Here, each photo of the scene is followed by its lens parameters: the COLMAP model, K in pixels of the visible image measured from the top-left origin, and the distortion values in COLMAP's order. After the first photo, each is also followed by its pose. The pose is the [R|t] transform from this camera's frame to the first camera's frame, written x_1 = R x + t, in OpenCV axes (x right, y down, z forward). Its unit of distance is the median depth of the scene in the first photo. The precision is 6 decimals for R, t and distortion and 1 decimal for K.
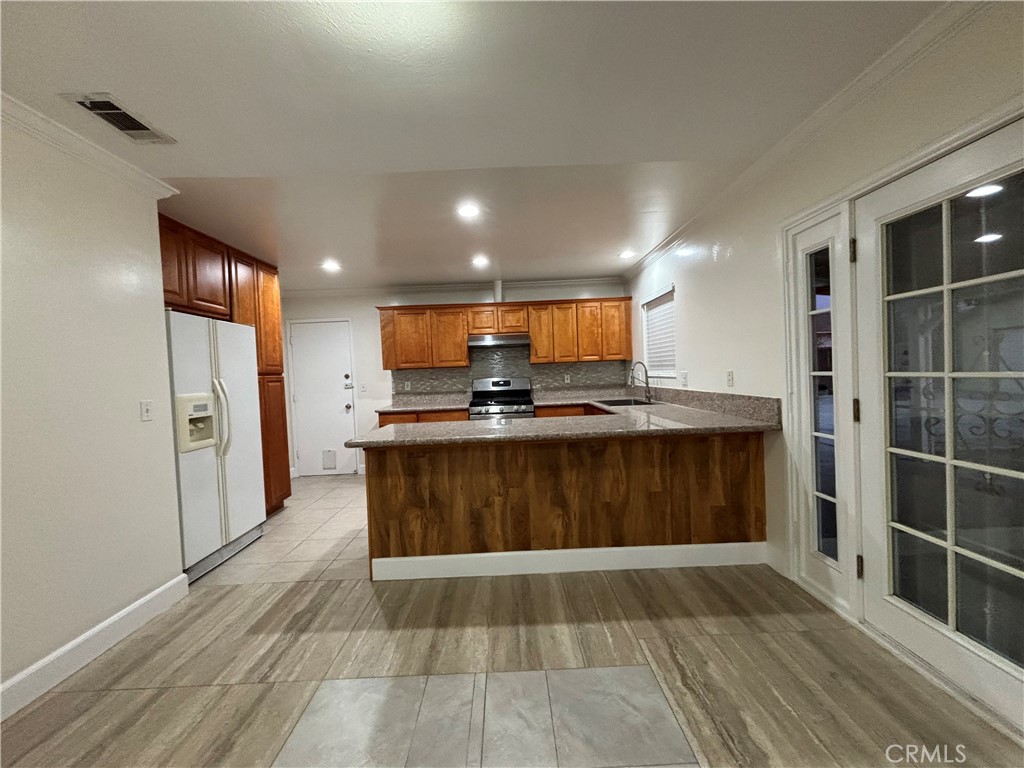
lens RADIAL K [[412.9, 0, 508.4], [0, 412.9, 382.2], [0, 0, 1]] dist [-0.001822, 0.000018]
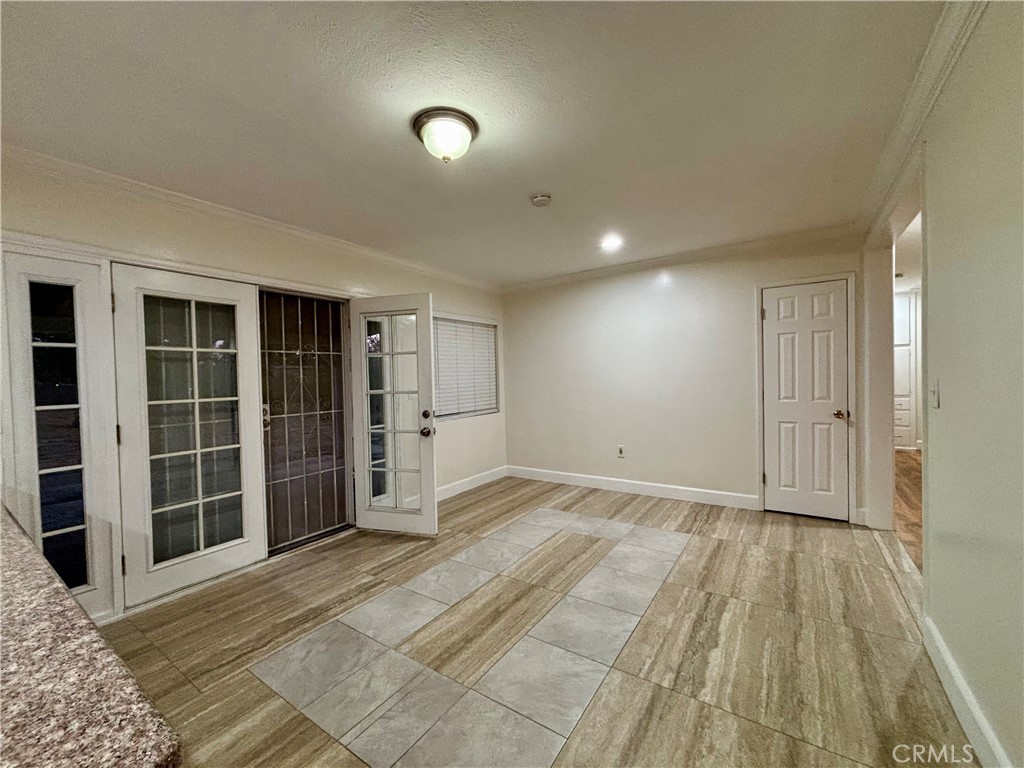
lens RADIAL K [[412.9, 0, 511.1], [0, 412.9, 383.8], [0, 0, 1]] dist [-0.001822, 0.000018]
pose [[-0.819966, 0.048317, 0.570370, -0.885151], [0.071489, 0.997274, 0.018291, -0.022912], [-0.567931, 0.055773, -0.821185, 1.481501]]
